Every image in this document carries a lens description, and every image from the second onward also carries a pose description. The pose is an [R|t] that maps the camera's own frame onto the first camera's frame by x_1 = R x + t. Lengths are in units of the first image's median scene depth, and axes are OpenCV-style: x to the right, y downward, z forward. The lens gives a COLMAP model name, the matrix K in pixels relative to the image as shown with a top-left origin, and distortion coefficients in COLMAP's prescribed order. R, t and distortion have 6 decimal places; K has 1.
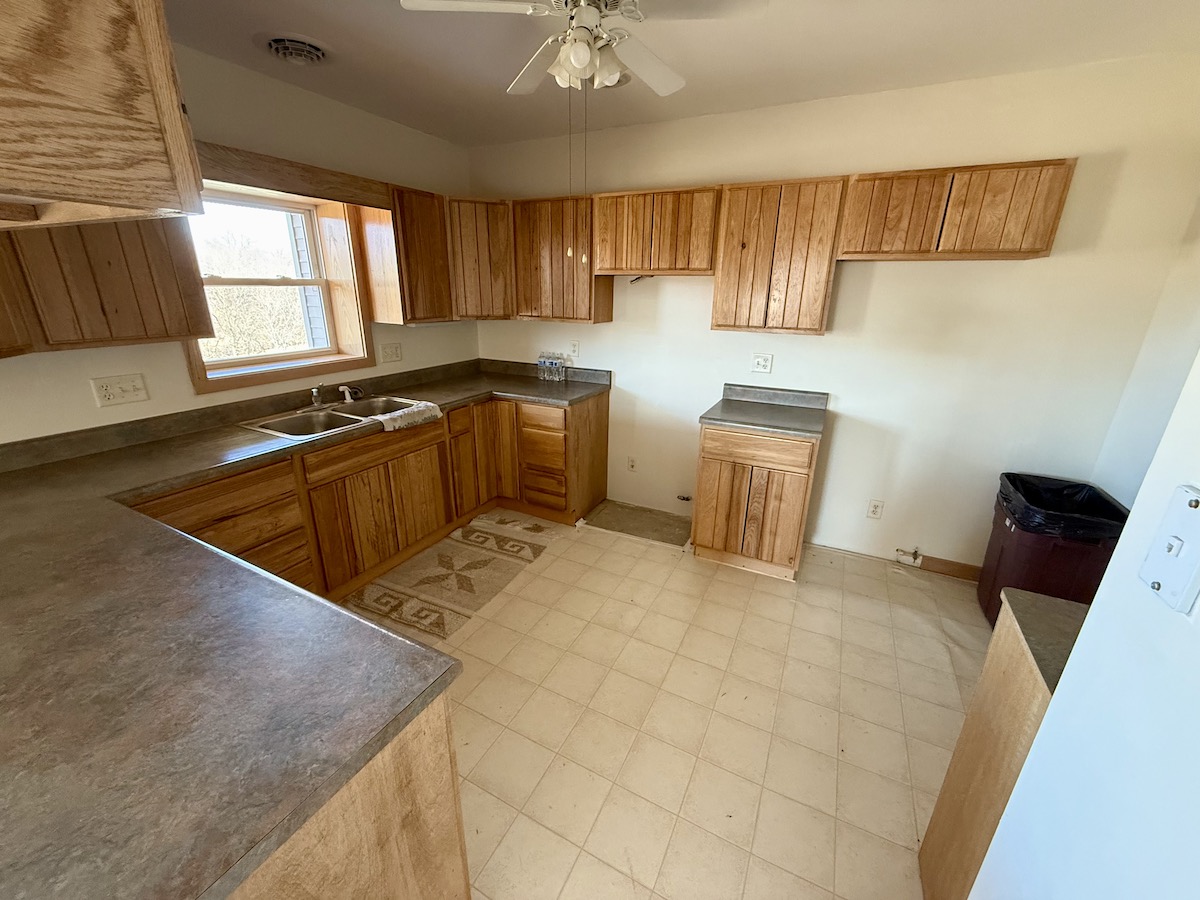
lens RADIAL K [[477.5, 0, 597.9], [0, 477.5, 449.5], [0, 0, 1]] dist [-0.000642, 0.000310]
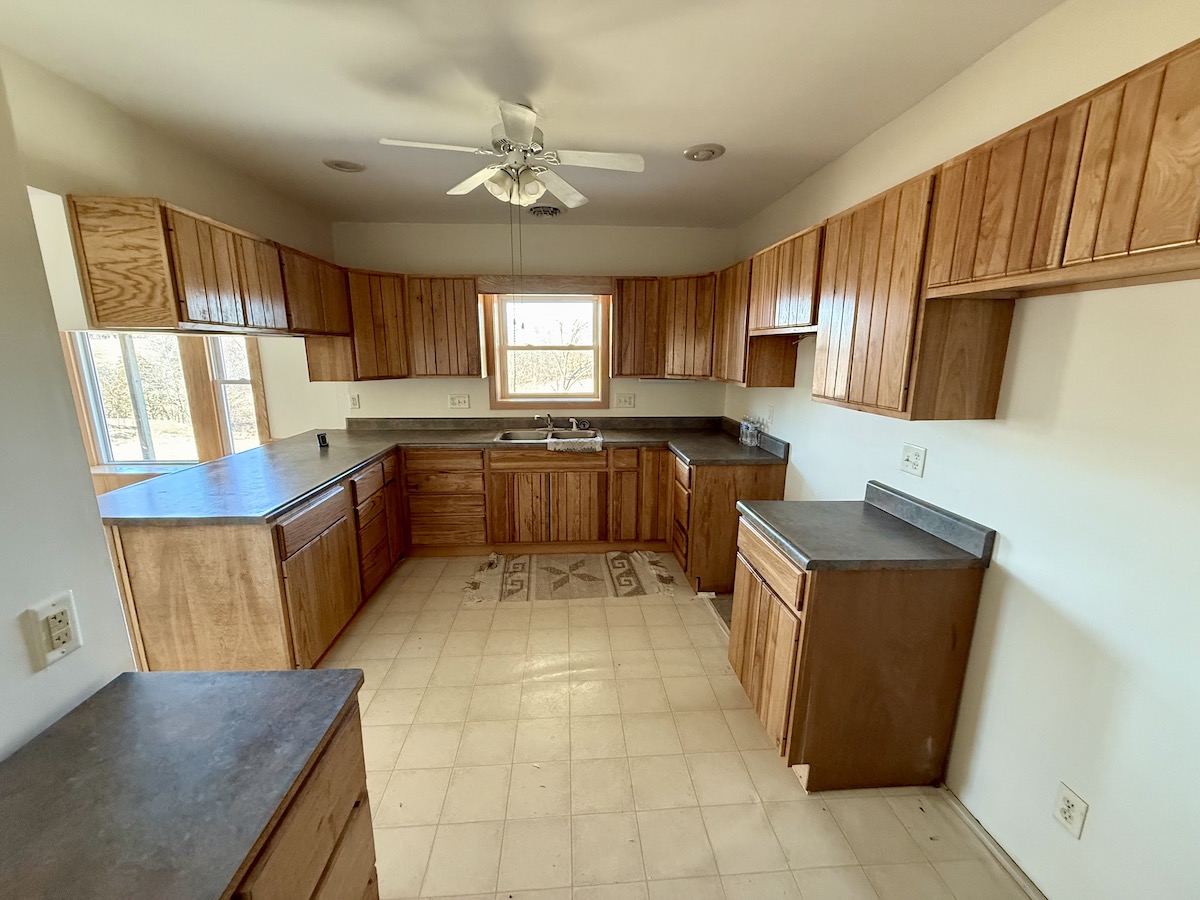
lens RADIAL K [[477.5, 0, 595.9], [0, 477.5, 448.6], [0, 0, 1]] dist [-0.000642, 0.000310]
pose [[0.508342, 0.164596, -0.845279, 0.720250], [-0.275146, 0.961158, 0.021690, -0.098454], [0.816017, 0.221549, 0.533884, 0.326810]]
